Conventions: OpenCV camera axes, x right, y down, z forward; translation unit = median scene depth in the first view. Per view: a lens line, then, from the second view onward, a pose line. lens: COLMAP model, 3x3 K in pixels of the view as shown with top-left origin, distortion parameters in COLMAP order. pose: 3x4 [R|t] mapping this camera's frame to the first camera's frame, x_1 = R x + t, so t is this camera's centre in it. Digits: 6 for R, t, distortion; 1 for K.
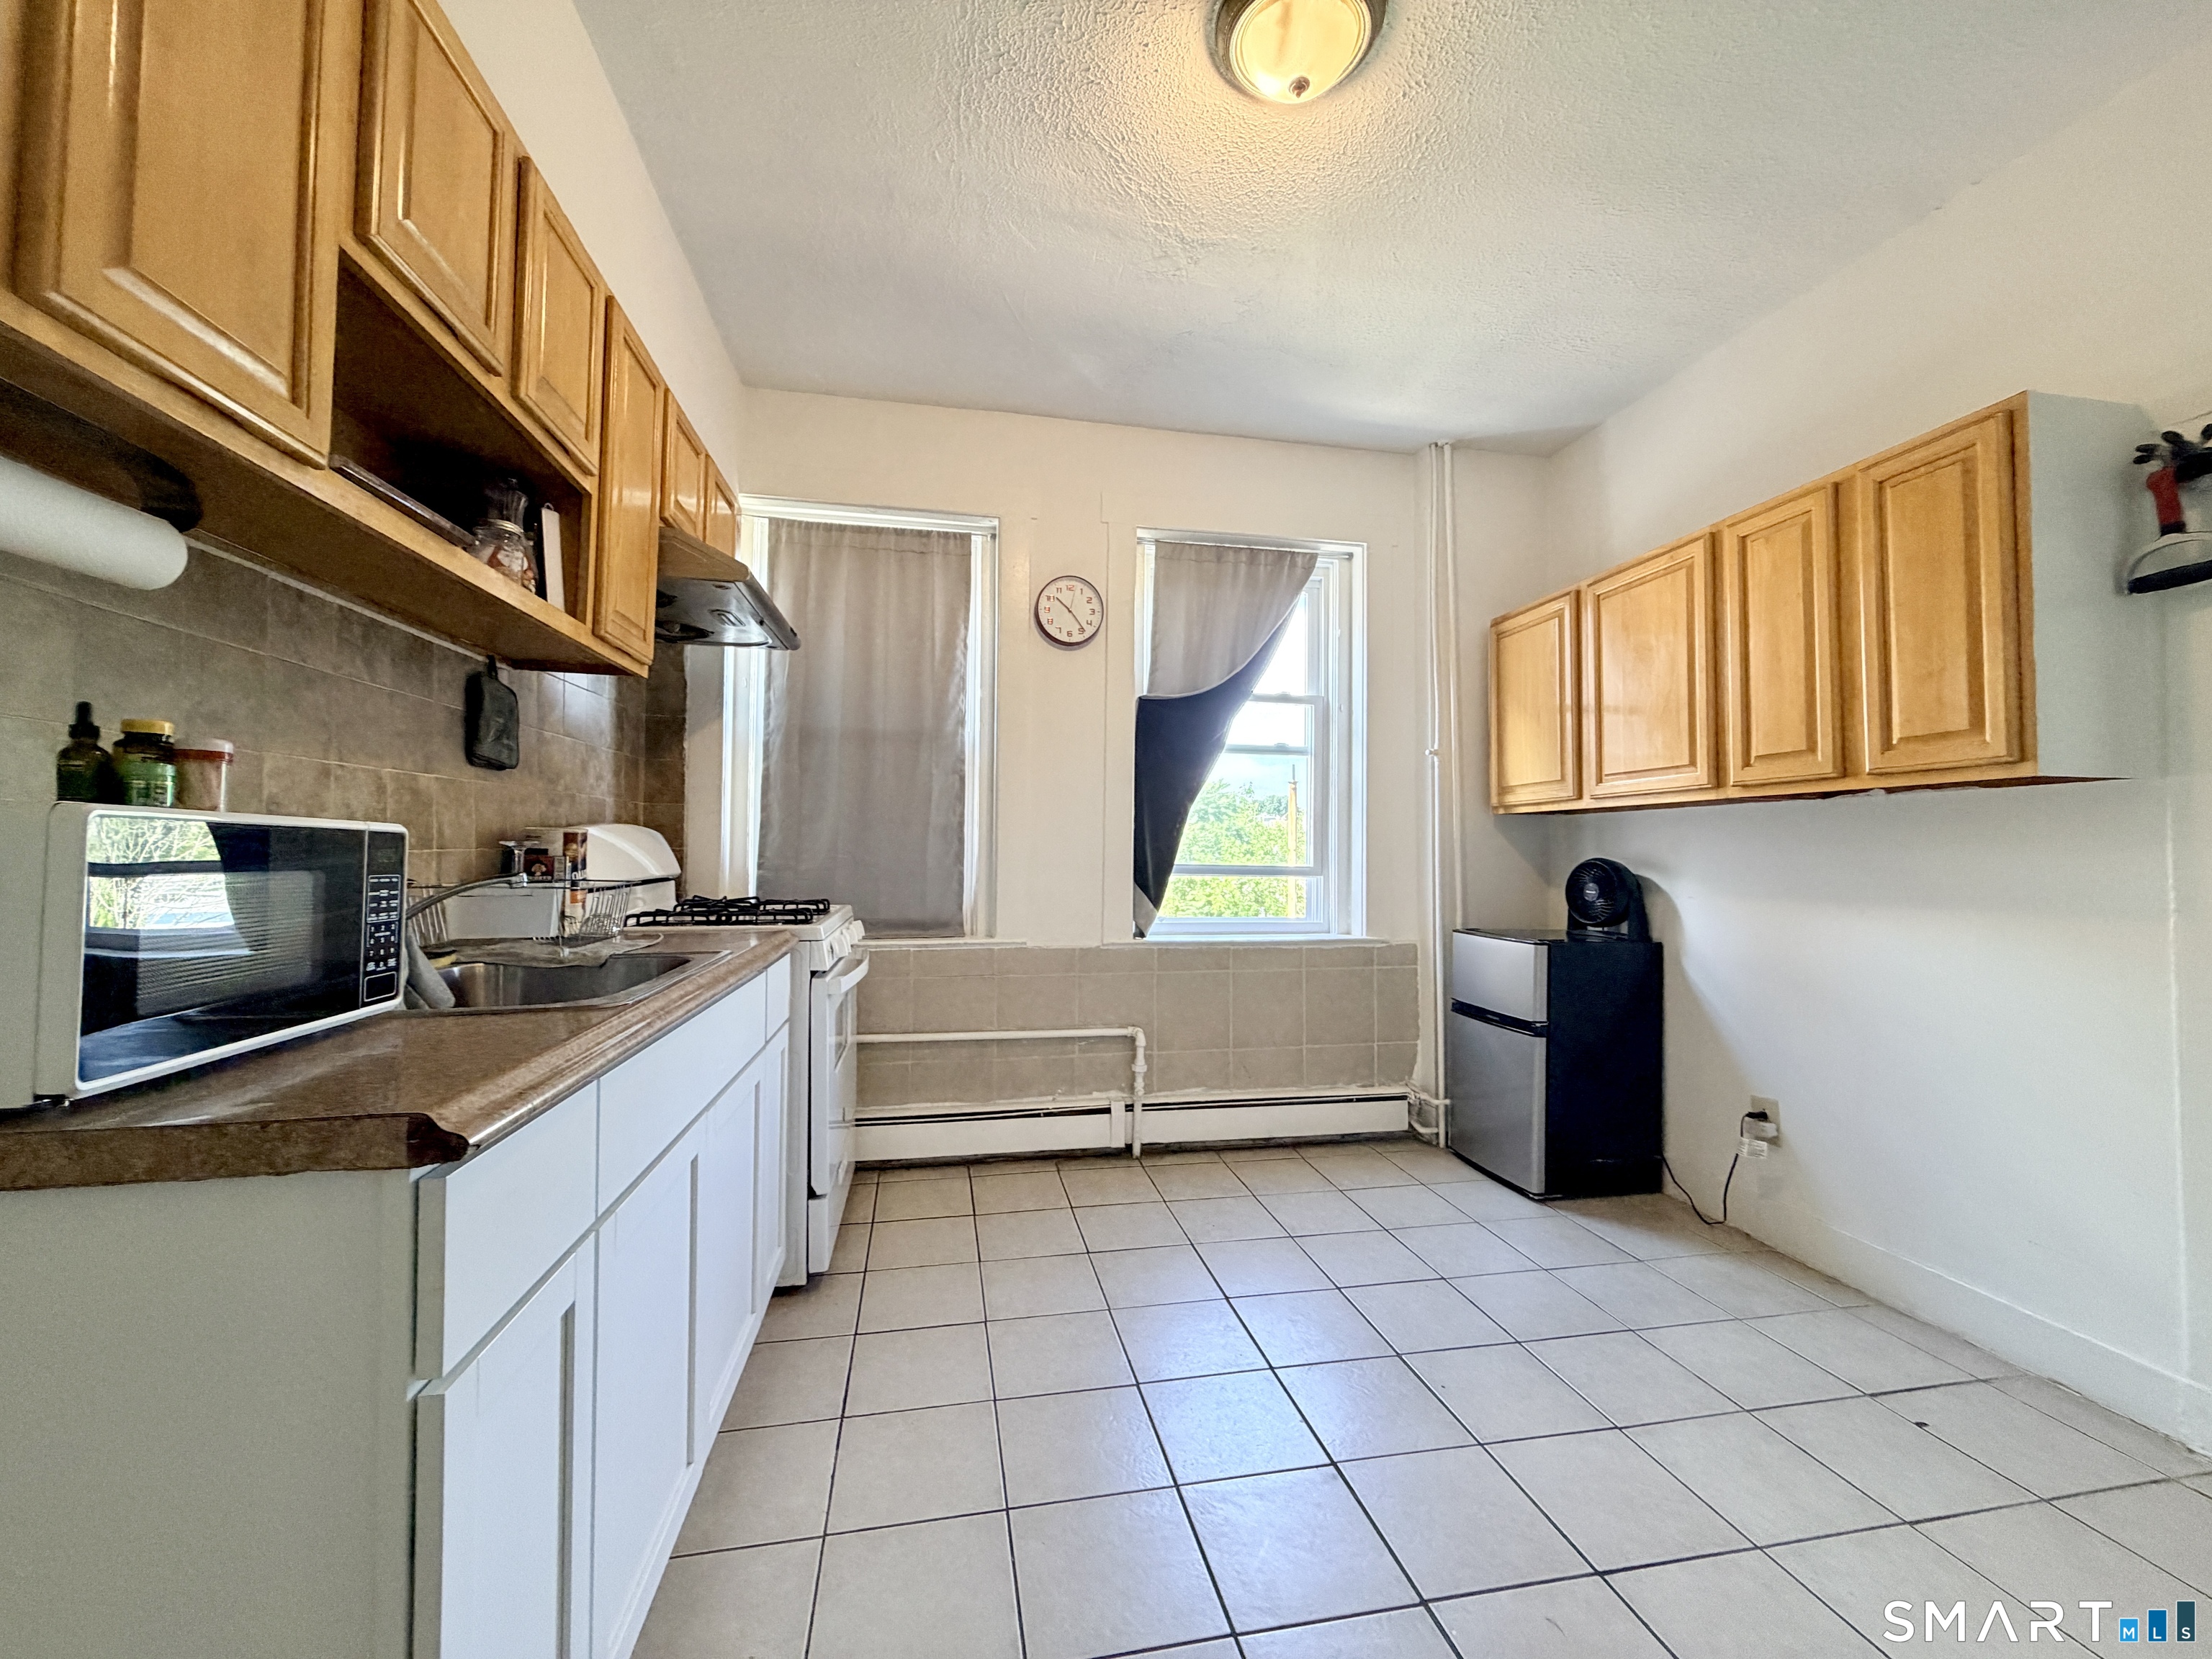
lens RADIAL K [[884.7, 0, 1104.3], [0, 884.7, 823.2], [0, 0, 1]] dist [-0.000027, 0.000331]
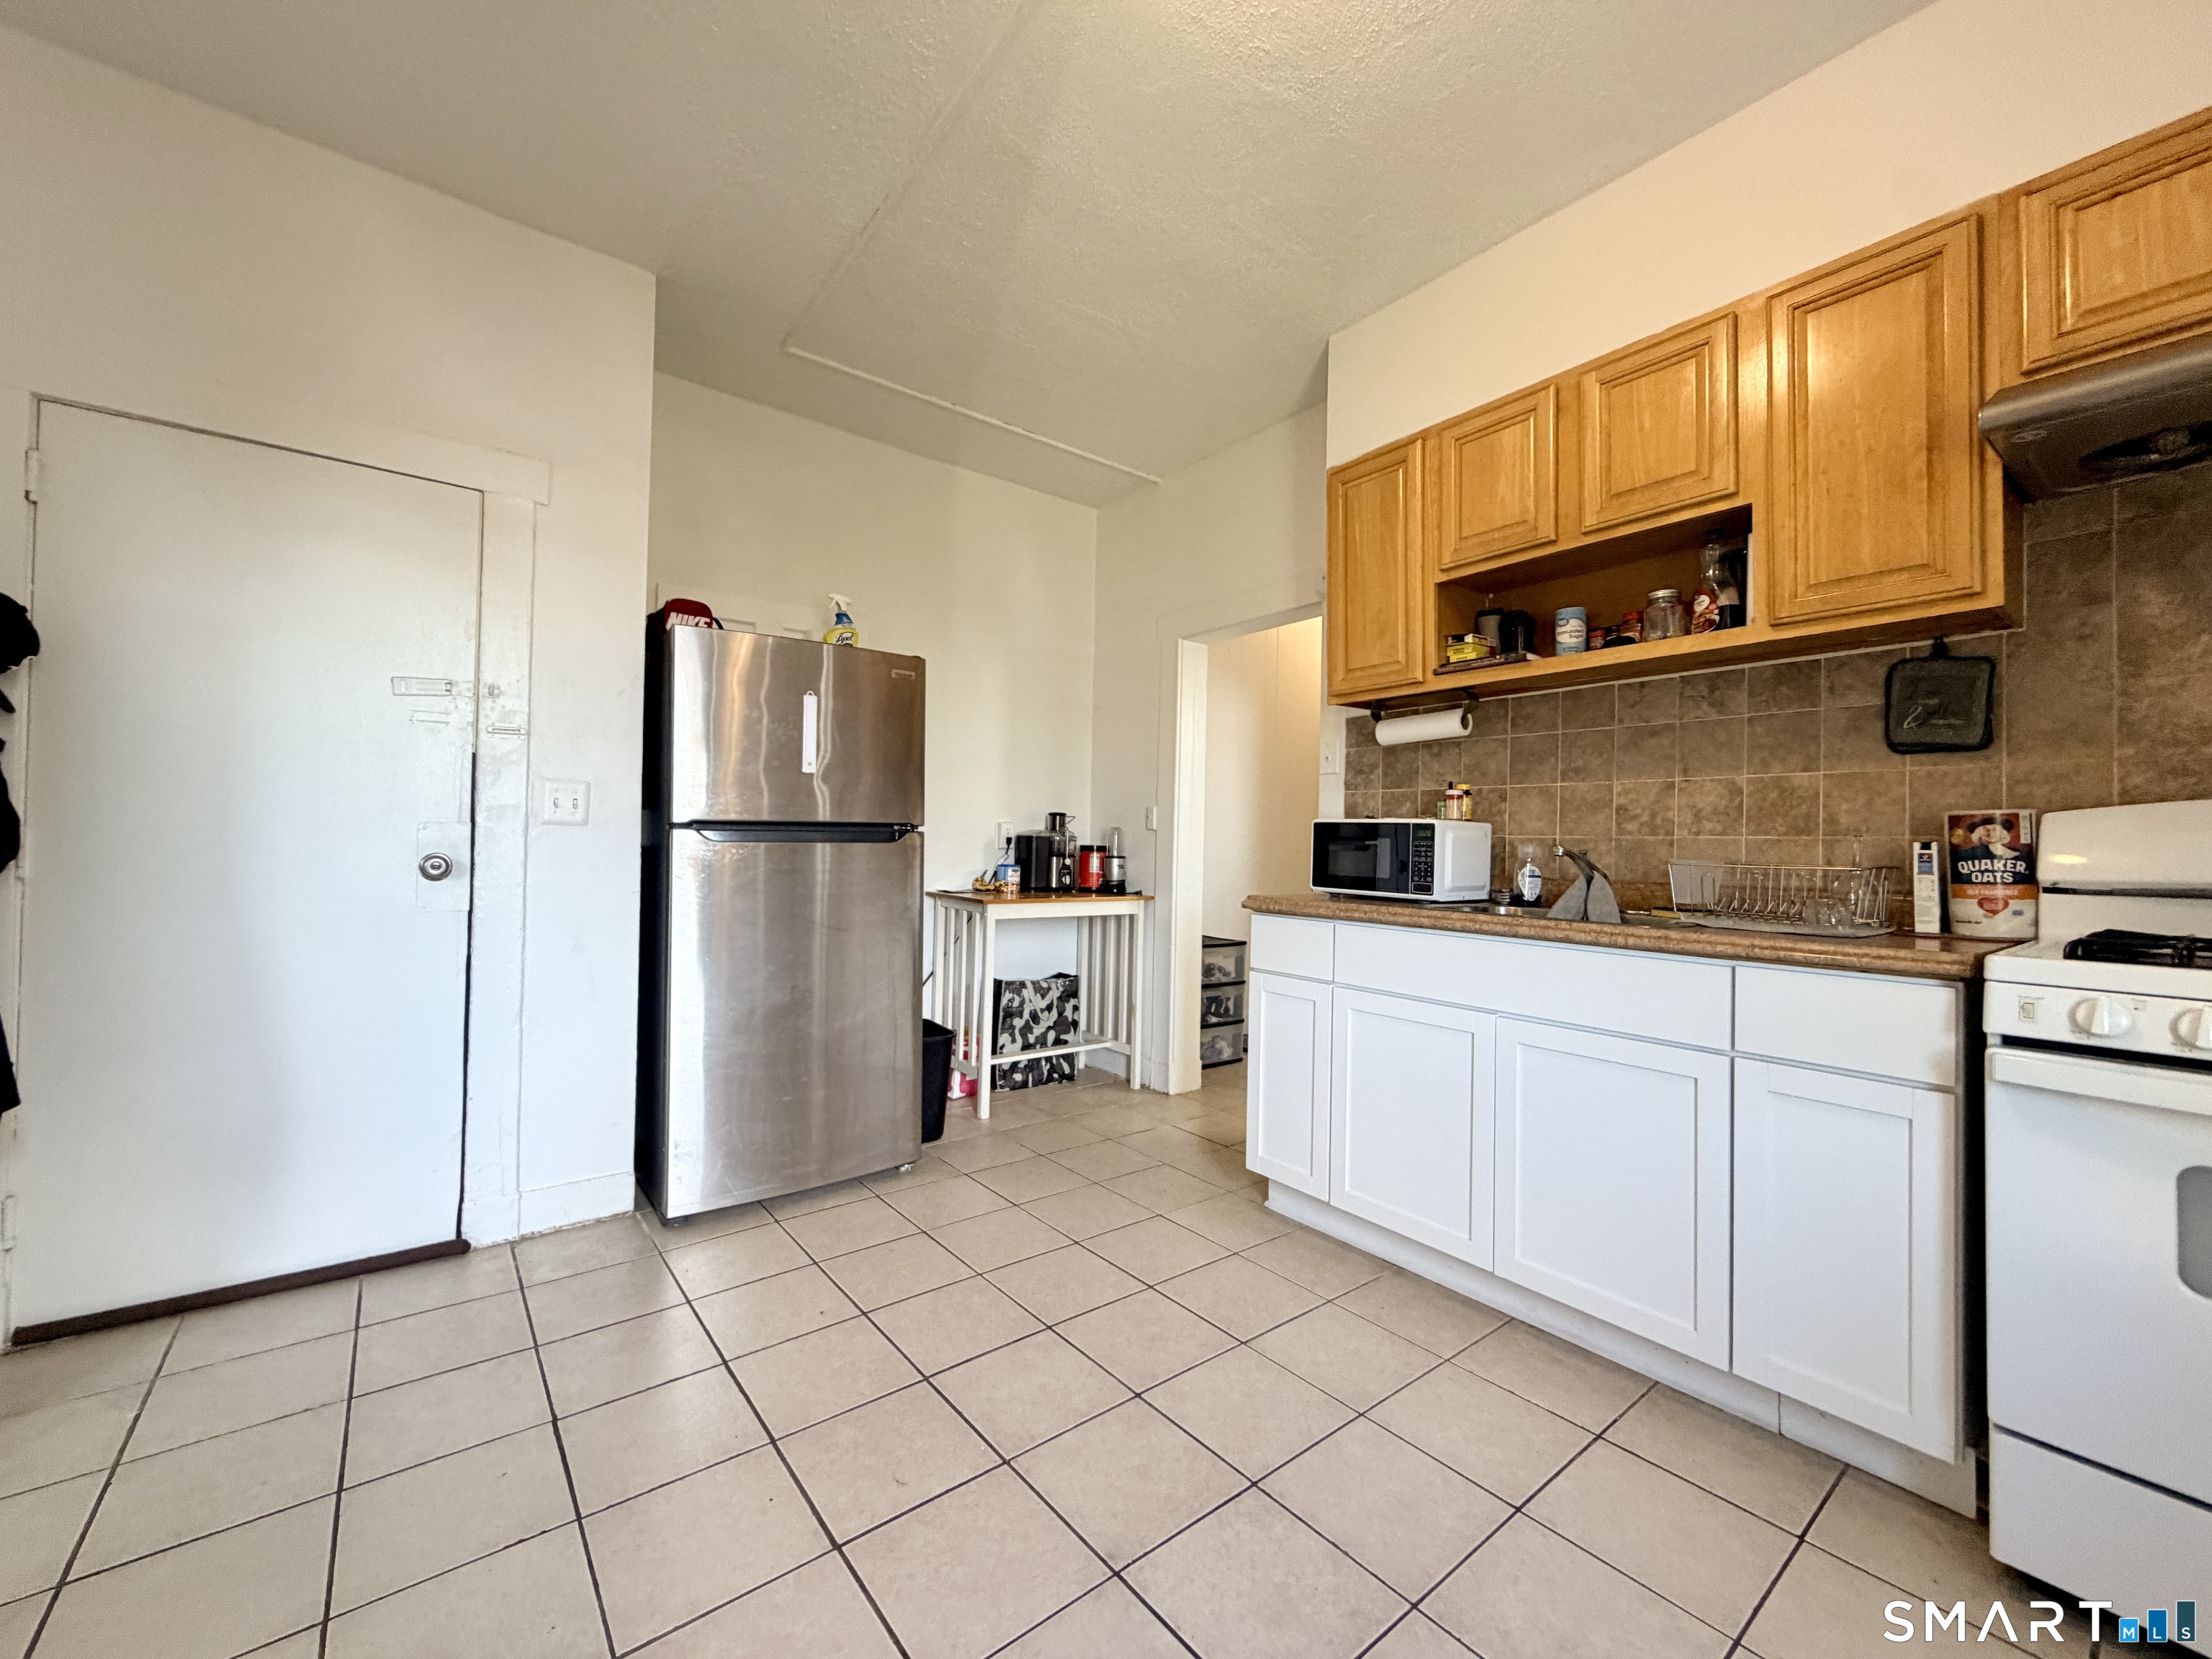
lens RADIAL K [[884.7, 0, 1104.3], [0, 884.7, 823.2], [0, 0, 1]] dist [-0.000027, 0.000331]
pose [[-0.884321, -0.026949, -0.466101, 0.762626], [-0.005377, 0.998854, -0.047549, 0.089563], [0.466849, -0.039543, -0.883453, 1.928992]]
